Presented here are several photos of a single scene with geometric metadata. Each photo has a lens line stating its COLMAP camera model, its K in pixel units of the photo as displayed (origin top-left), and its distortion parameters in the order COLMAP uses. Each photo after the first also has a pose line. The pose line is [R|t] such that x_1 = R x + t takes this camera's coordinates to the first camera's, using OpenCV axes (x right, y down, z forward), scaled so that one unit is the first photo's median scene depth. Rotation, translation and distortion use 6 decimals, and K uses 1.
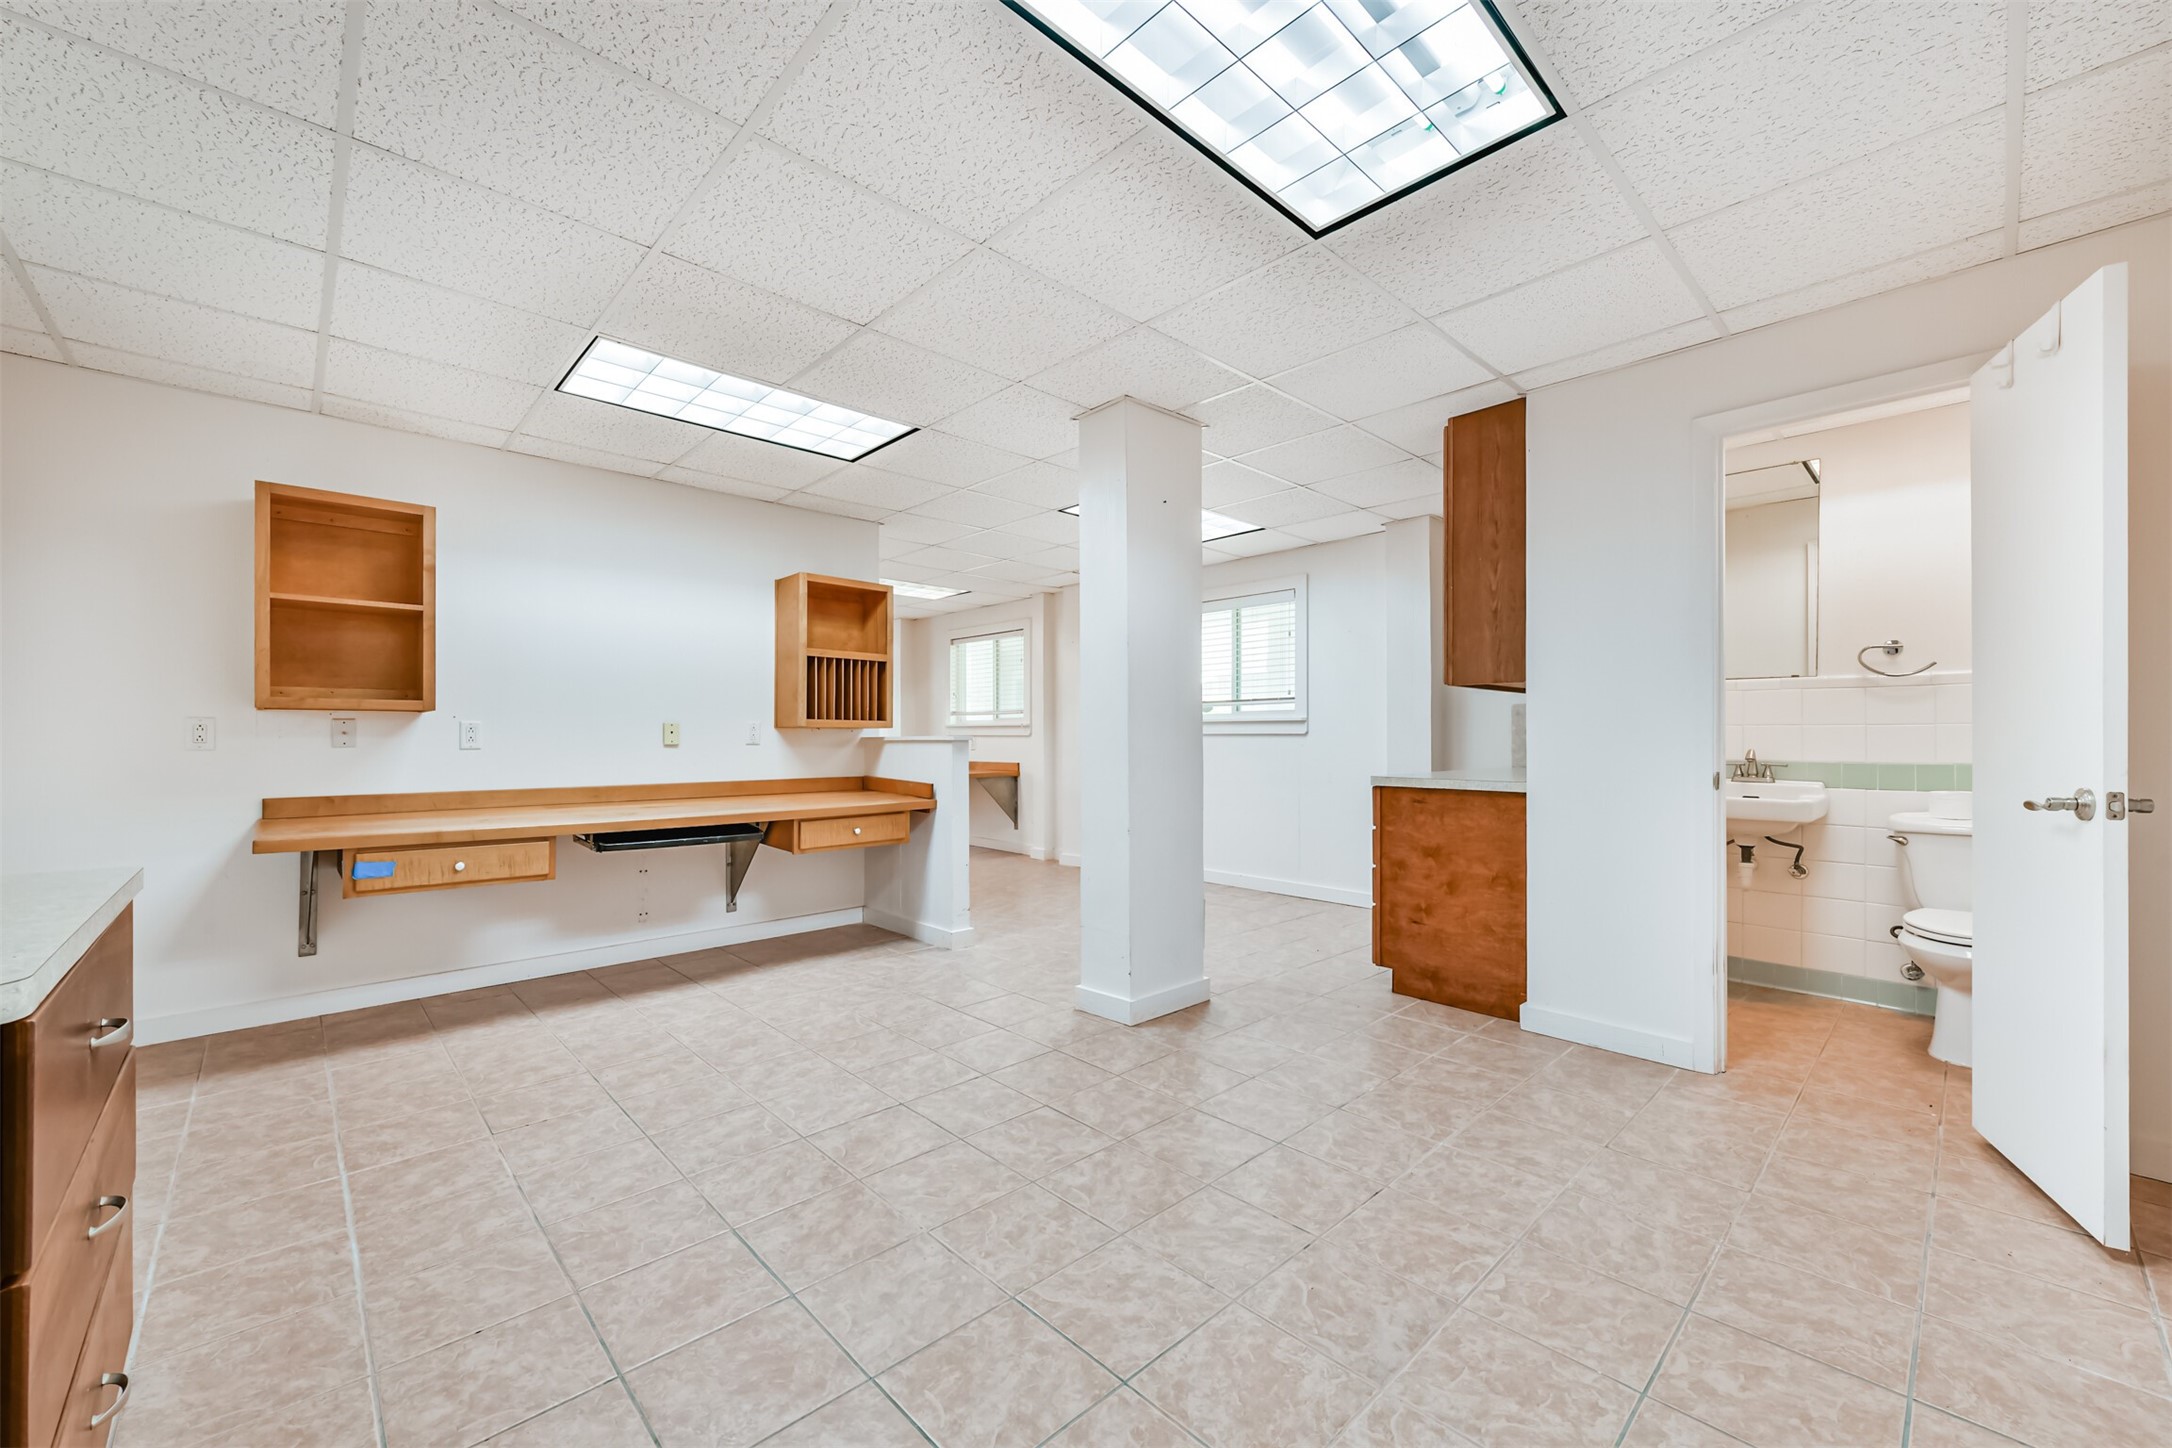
lens RADIAL K [[851.2, 0, 1088.5], [0, 851.2, 728.9], [0, 0, 1]] dist [0.001535, -0.000208]
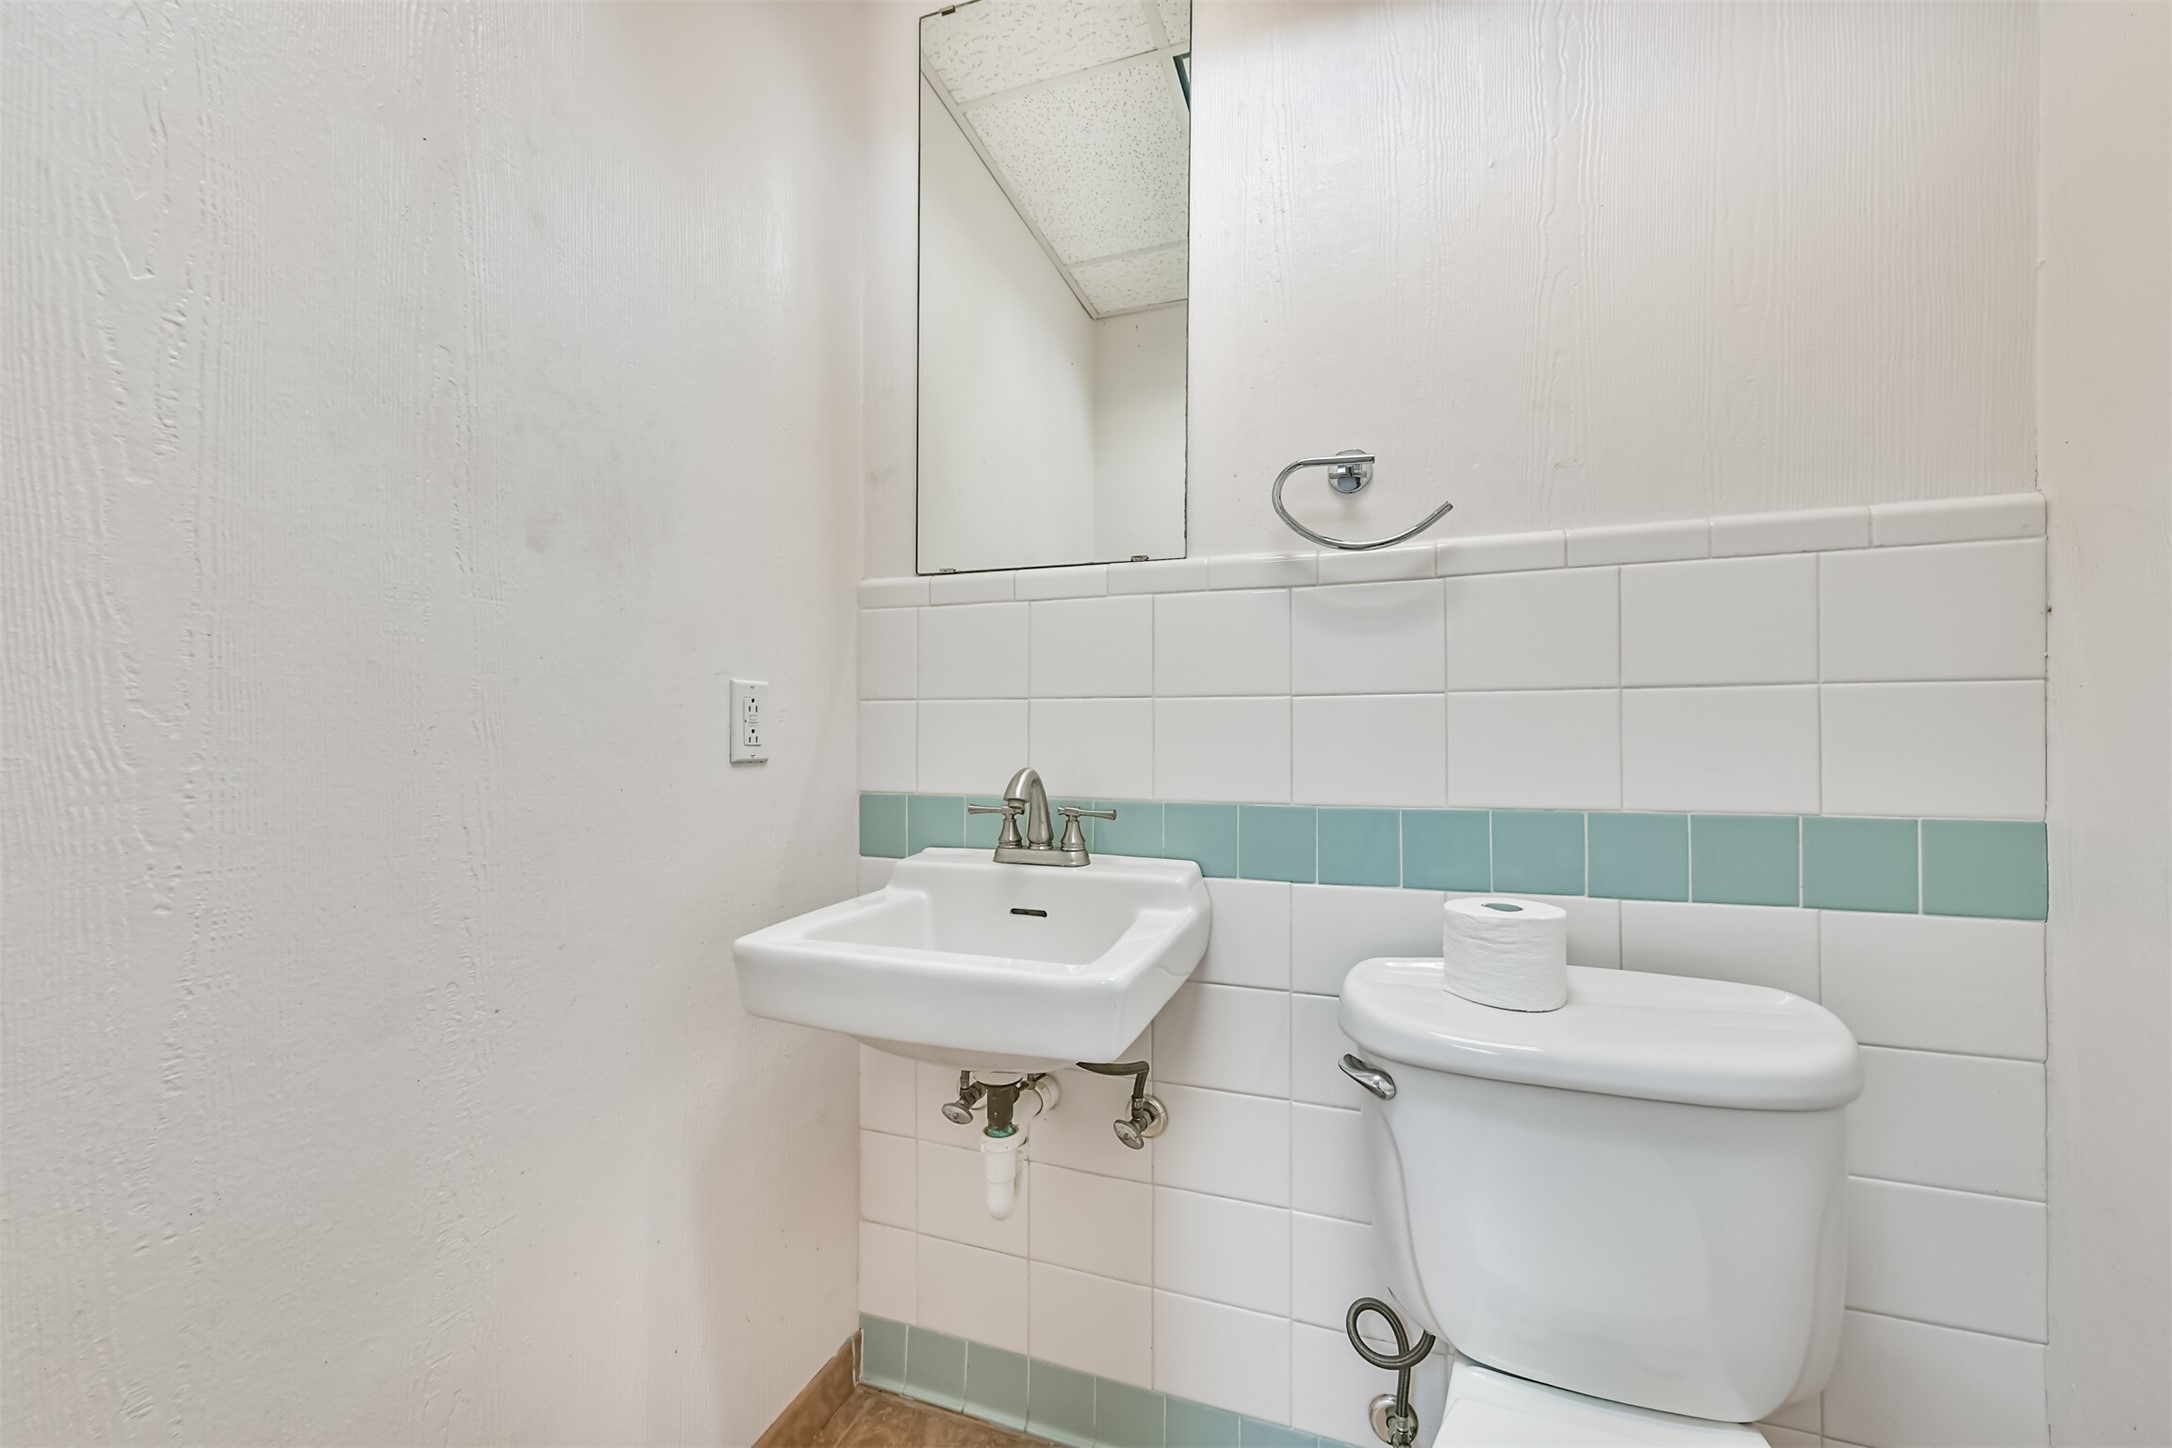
lens RADIAL K [[851.2, 0, 1080.4], [0, 851.2, 727.5], [0, 0, 1]] dist [0.001535, -0.000208]
pose [[0.889839, -0.001375, 0.456274, 0.678474], [0.001988, 0.999998, -0.000864, 0.008827], [-0.456271, 0.001676, 0.889839, 0.731660]]
